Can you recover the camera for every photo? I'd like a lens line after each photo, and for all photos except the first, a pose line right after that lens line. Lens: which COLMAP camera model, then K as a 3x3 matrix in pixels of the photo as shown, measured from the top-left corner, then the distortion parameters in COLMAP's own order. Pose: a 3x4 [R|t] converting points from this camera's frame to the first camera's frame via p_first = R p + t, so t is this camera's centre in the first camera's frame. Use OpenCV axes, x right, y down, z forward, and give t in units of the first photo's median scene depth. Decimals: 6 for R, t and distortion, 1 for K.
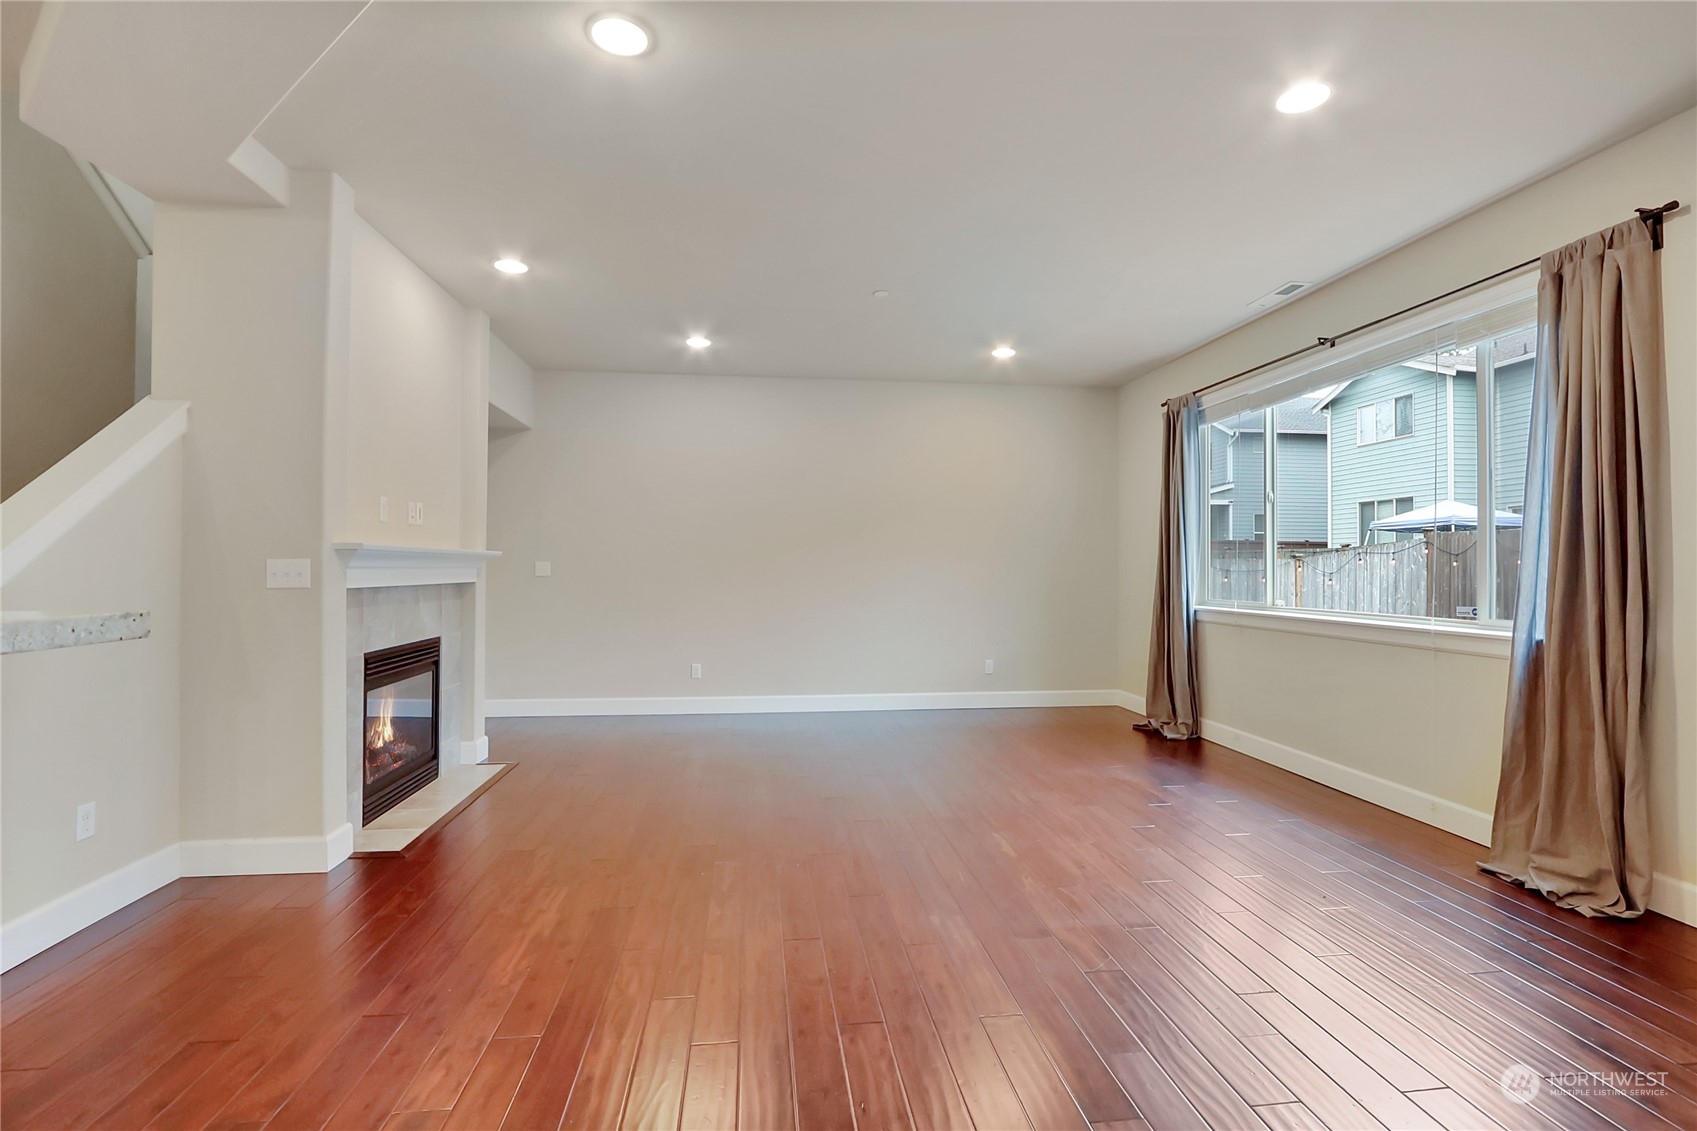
lens RADIAL K [[794.1, 0, 849.5], [0, 794.1, 557.9], [0, 0, 1]] dist [-0.020595, 0.004634]
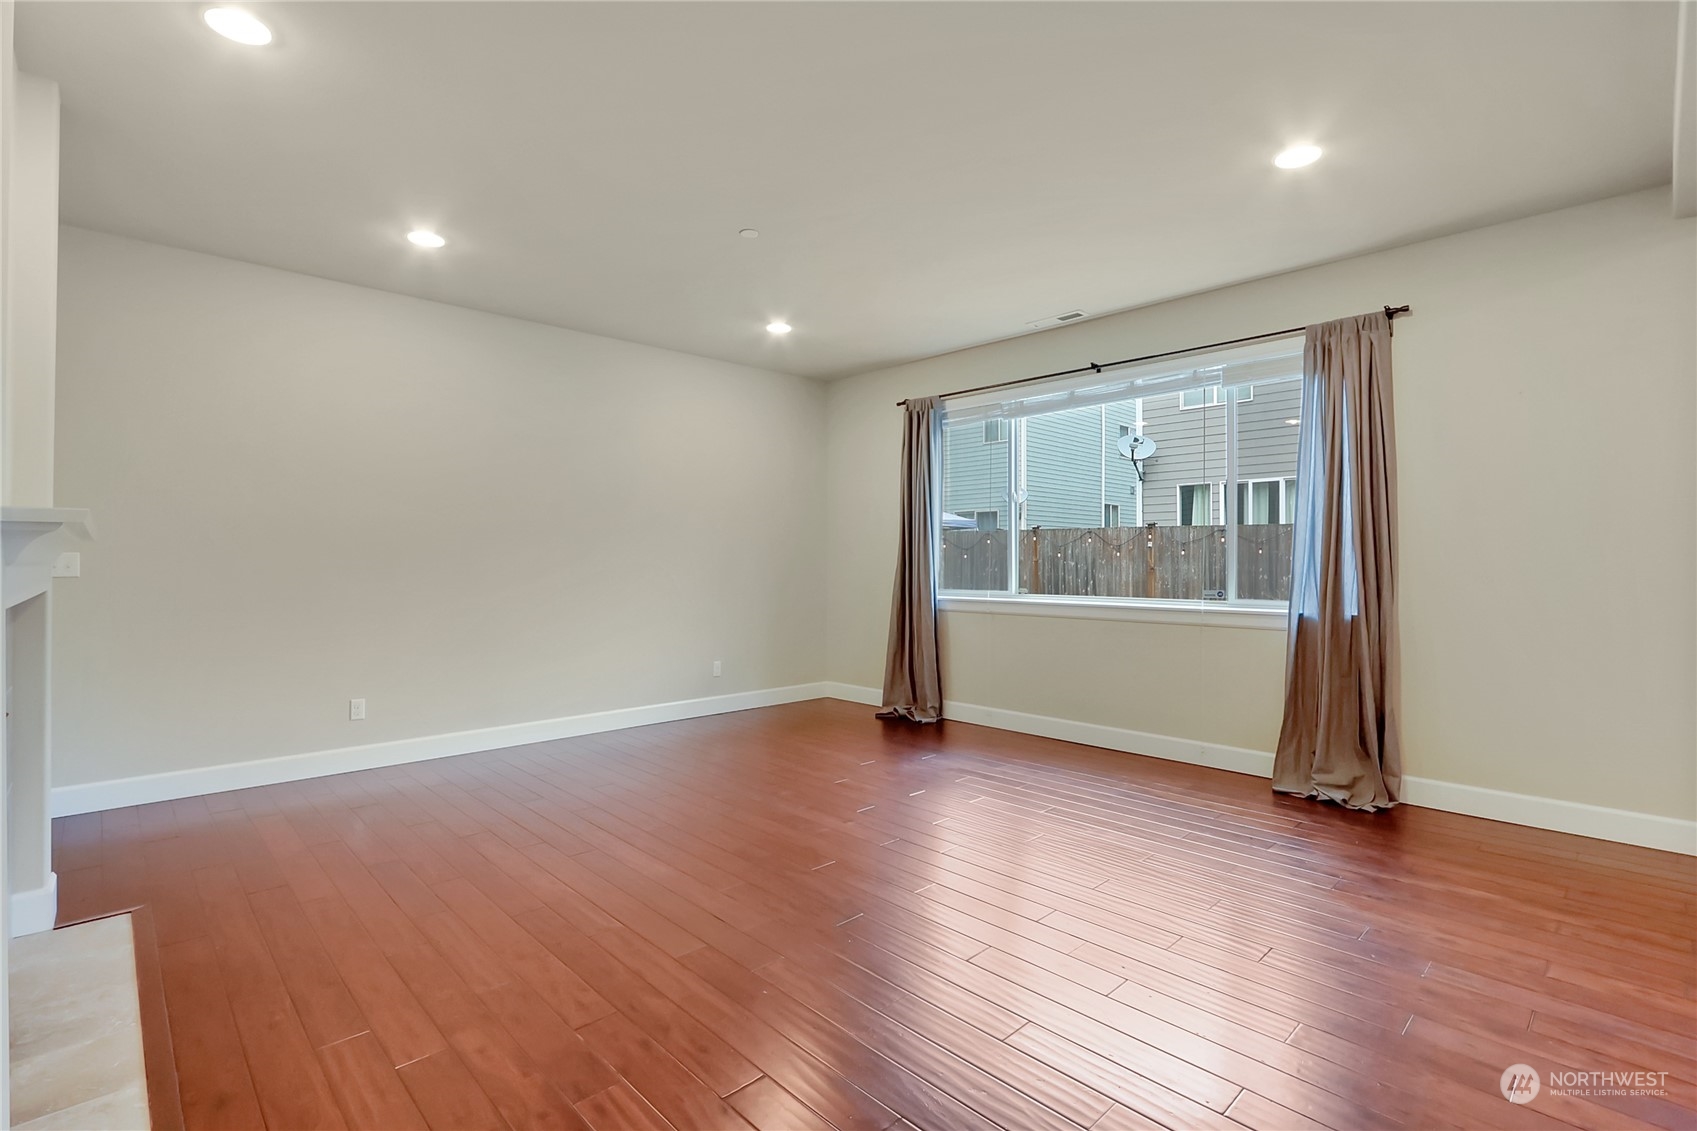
lens RADIAL K [[794.1, 0, 850.2], [0, 794.1, 558.0], [0, 0, 1]] dist [-0.020595, 0.004634]
pose [[0.799847, -0.000871, 0.600204, -0.334988], [-0.004743, 0.999959, 0.007771, 0.001503], [-0.600186, -0.009062, 0.799809, 0.237553]]
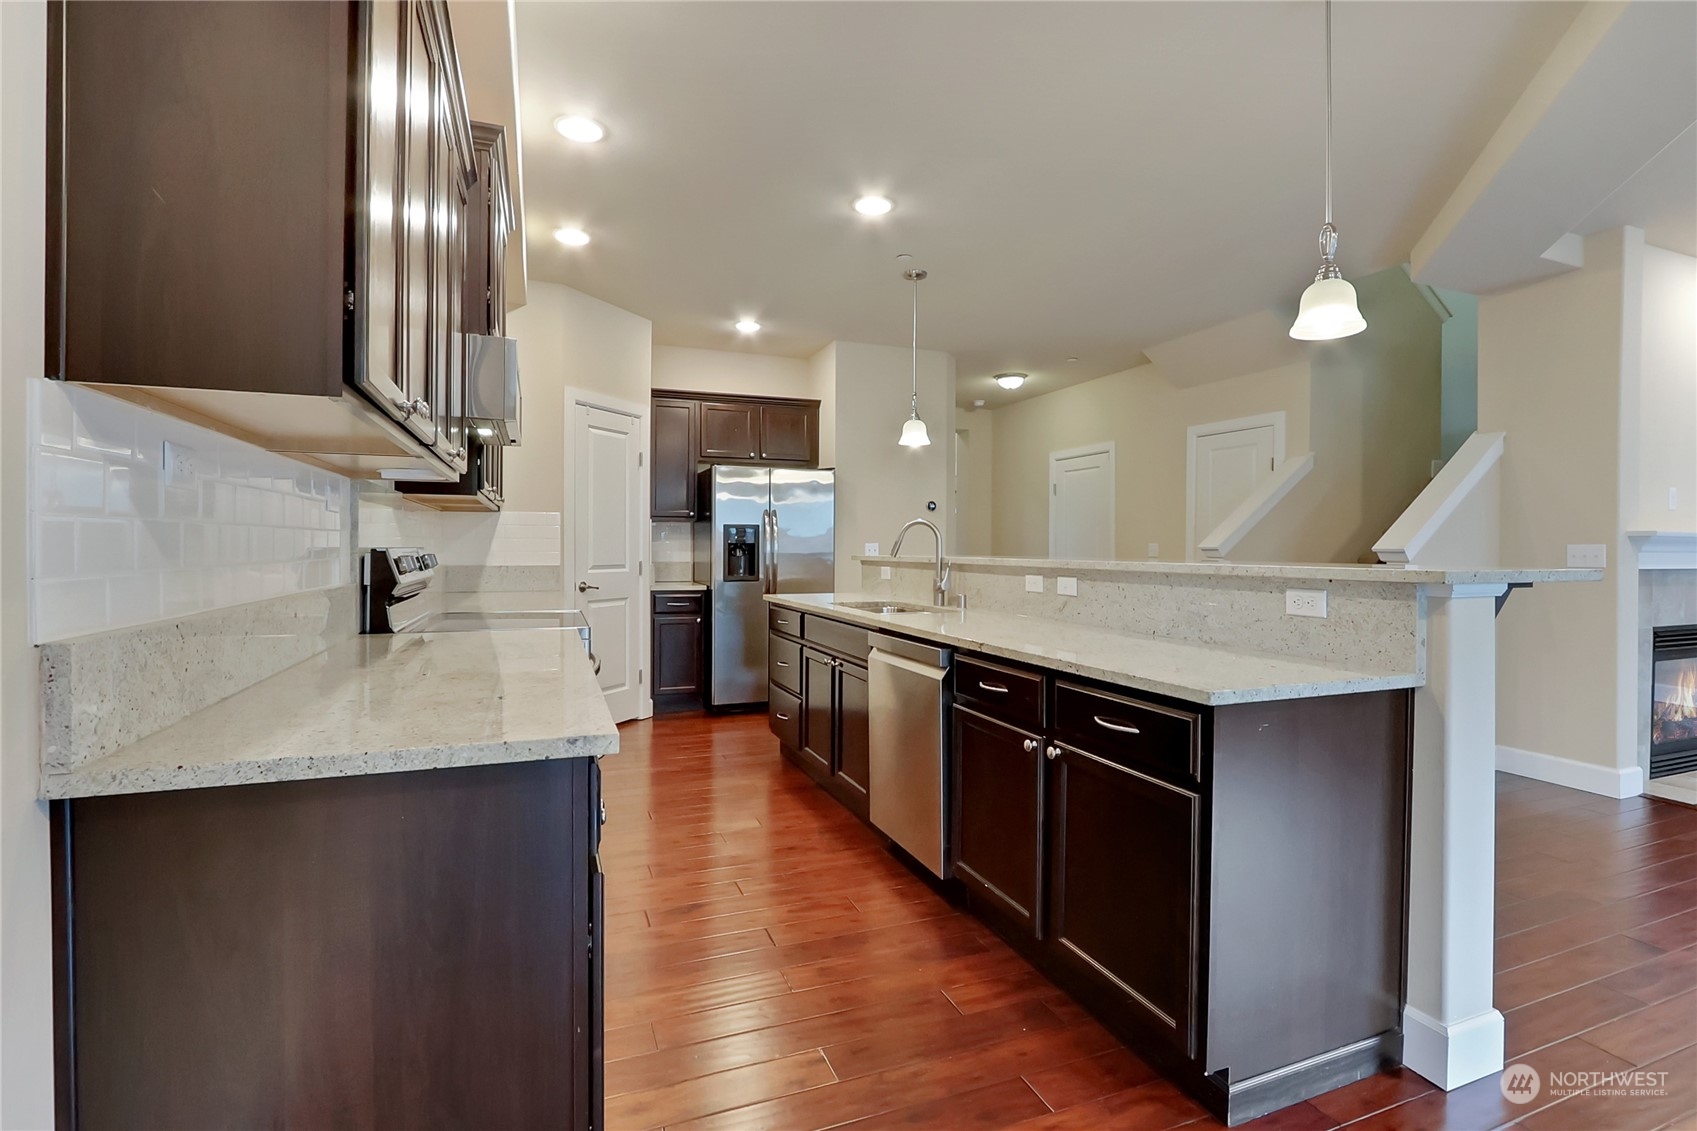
lens RADIAL K [[794.1, 0, 861.5], [0, 794.1, 555.9], [0, 0, 1]] dist [-0.020595, 0.004634]
pose [[0.258261, 0.008796, -0.966035, 0.440071], [0.008015, 0.999905, 0.011247, -0.008470], [0.966042, -0.010648, 0.258166, -0.979710]]
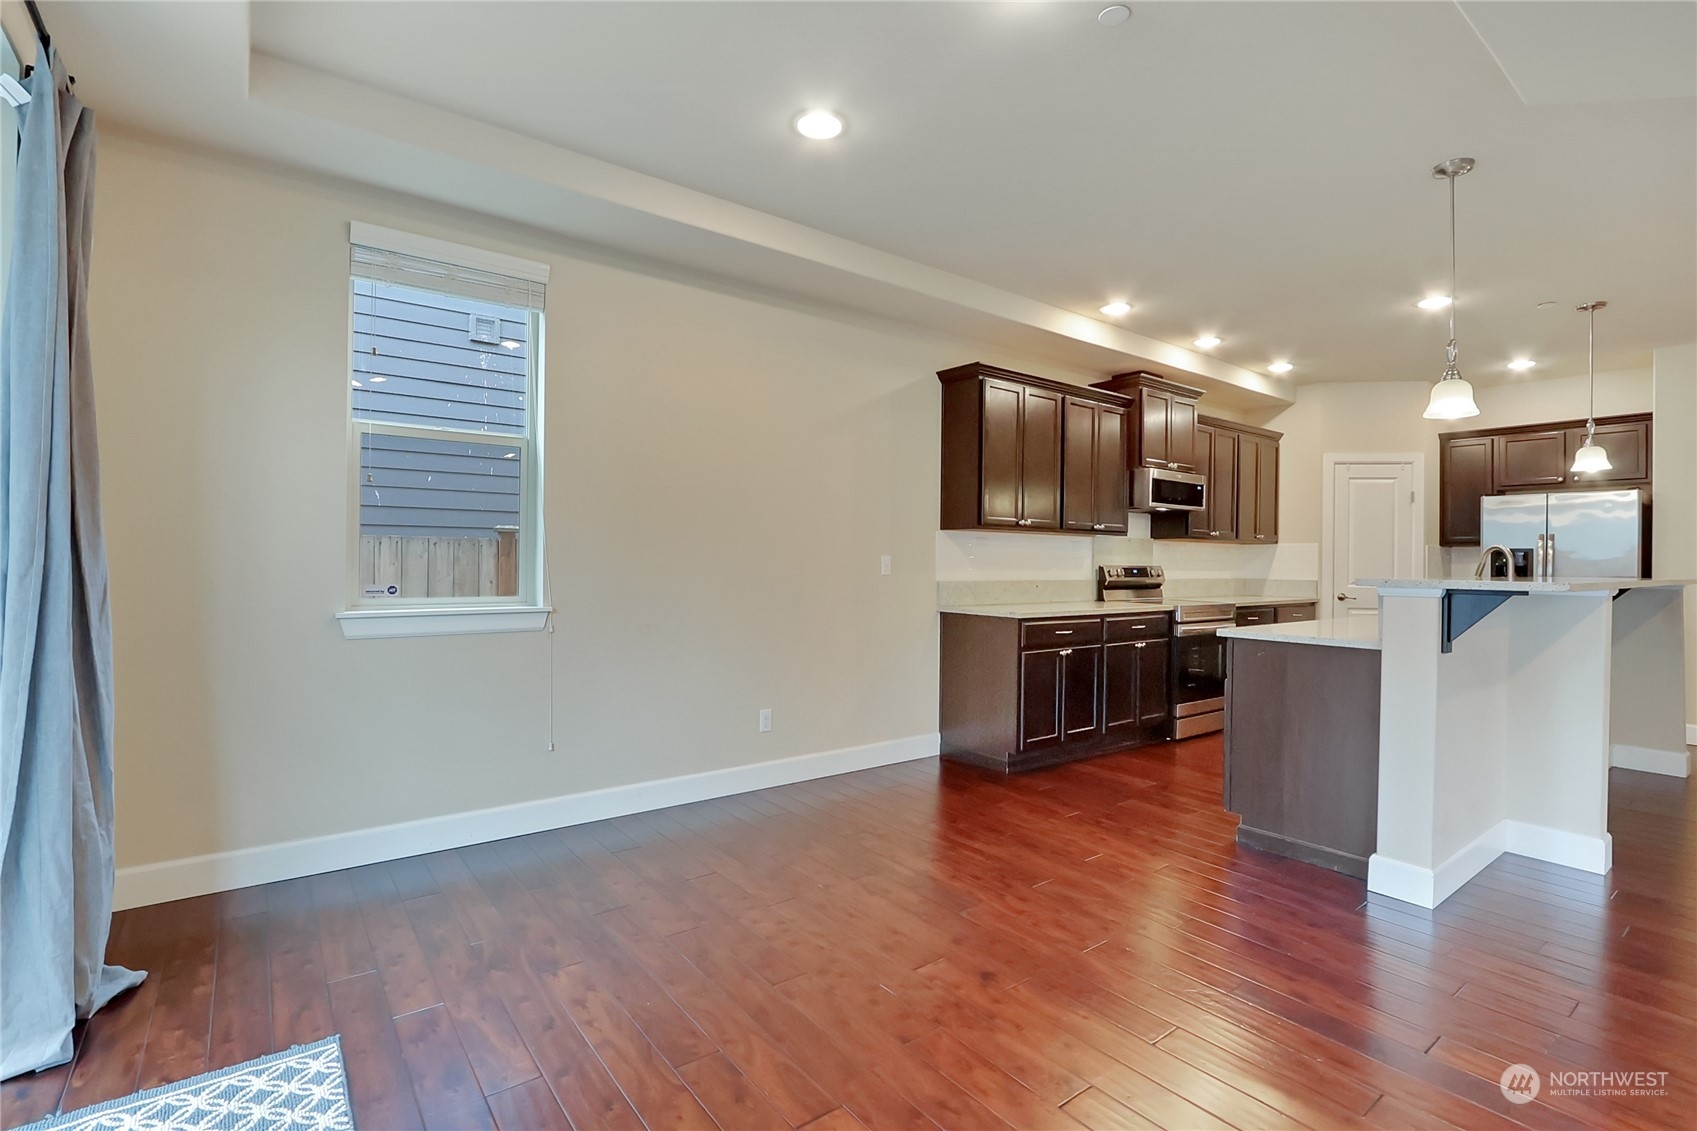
lens RADIAL K [[794.1, 0, 844.1], [0, 794.1, 561.9], [0, 0, 1]] dist [-0.020595, 0.004634]
pose [[-0.862258, -0.013149, -0.506298, 1.172506], [-0.007781, 0.999889, -0.012717, 0.013330], [0.506409, -0.007026, -0.862265, 0.306689]]
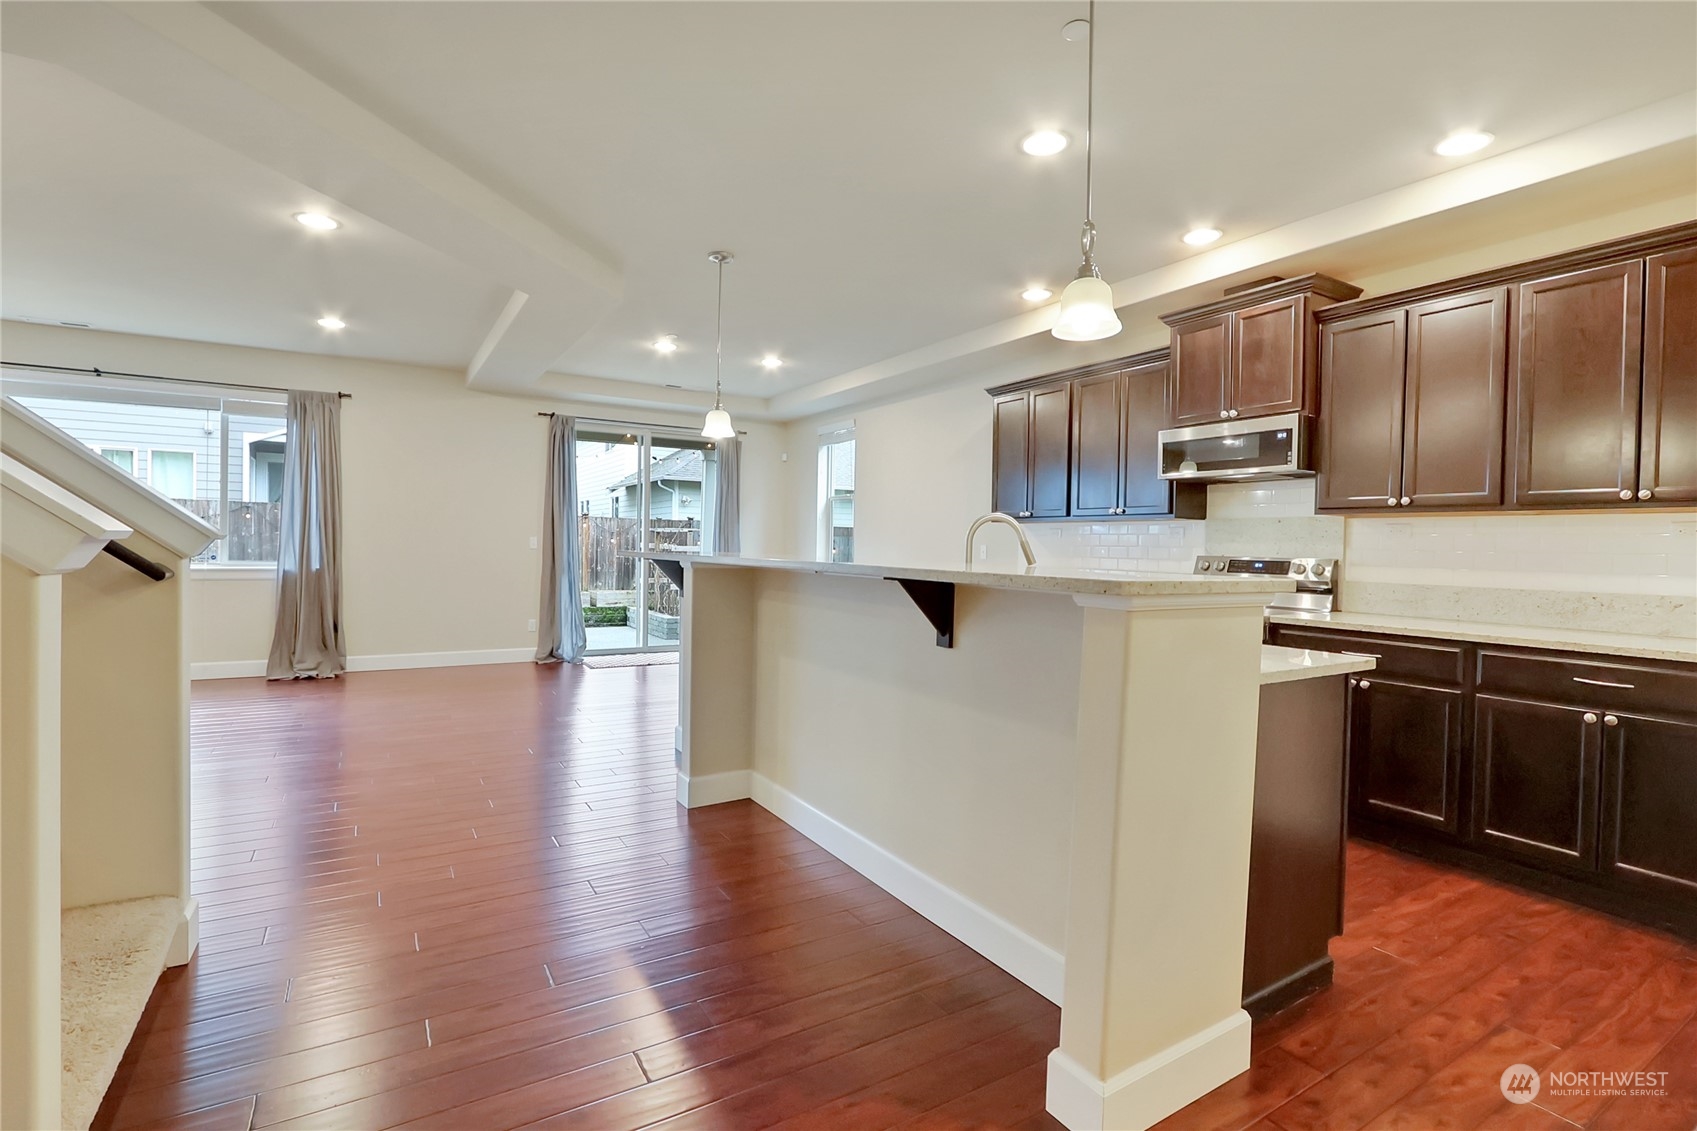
lens RADIAL K [[794.1, 0, 847.4], [0, 794.1, 558.6], [0, 0, 1]] dist [-0.020595, 0.004634]
pose [[-0.409413, -0.025624, 0.911989, -1.053184], [-0.030887, 0.999422, 0.014215, -0.000627], [-0.911826, -0.022348, -0.409968, 0.292678]]
